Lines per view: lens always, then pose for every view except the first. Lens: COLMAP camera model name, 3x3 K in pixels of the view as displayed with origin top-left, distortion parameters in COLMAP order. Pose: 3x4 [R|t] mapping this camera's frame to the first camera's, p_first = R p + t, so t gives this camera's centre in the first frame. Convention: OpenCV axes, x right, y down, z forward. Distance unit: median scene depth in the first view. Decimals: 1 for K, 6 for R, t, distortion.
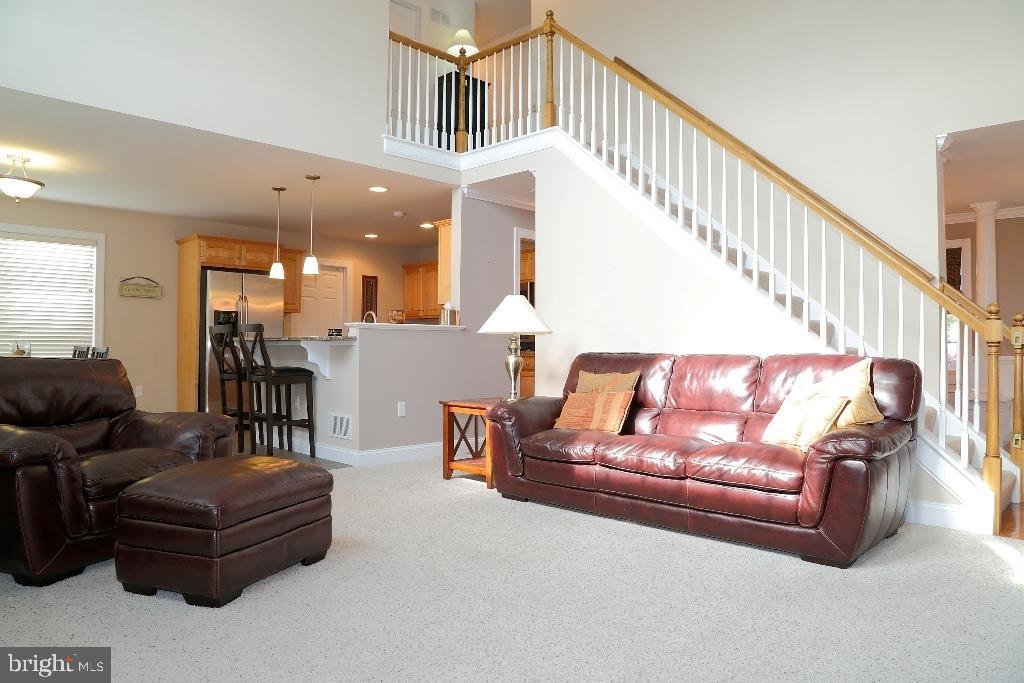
lens RADIAL K [[695.0, 0, 512.0], [0, 695.0, 341.5], [0, 0, 1]] dist [-0.123203, 0.059123]
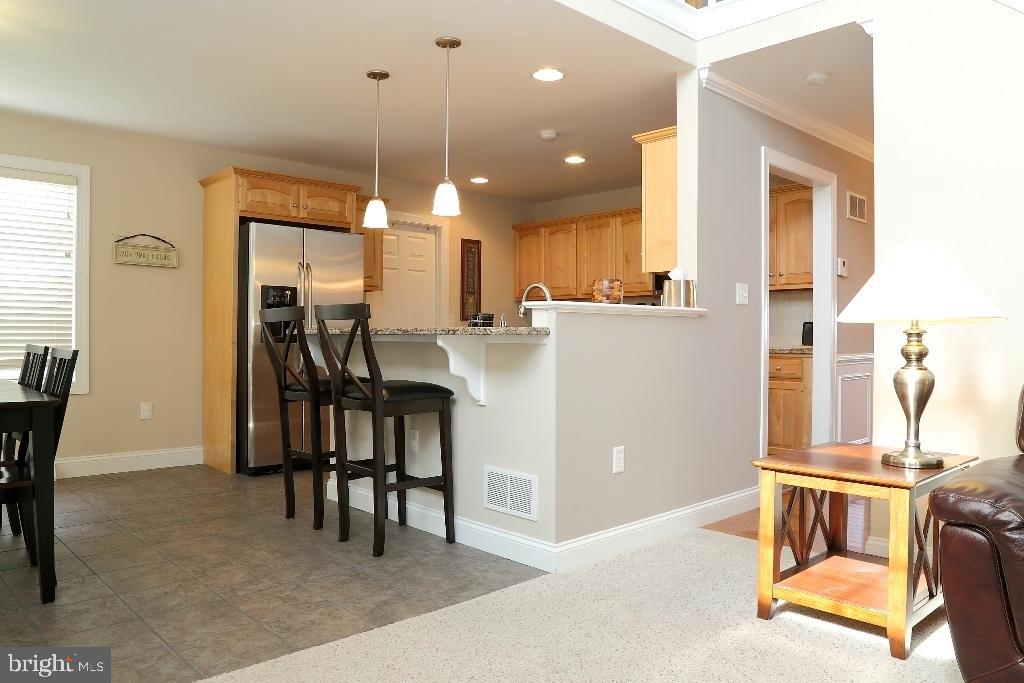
lens RADIAL K [[735.4, 0, 512.0], [0, 735.4, 341.5], [0, 0, 1]] dist [-0.110800, 0.070744]
pose [[0.998949, 0.000632, -0.045824, -0.198244], [0.000161, 0.999850, 0.017301, -0.005406], [0.045829, -0.017290, 0.998800, 0.380599]]
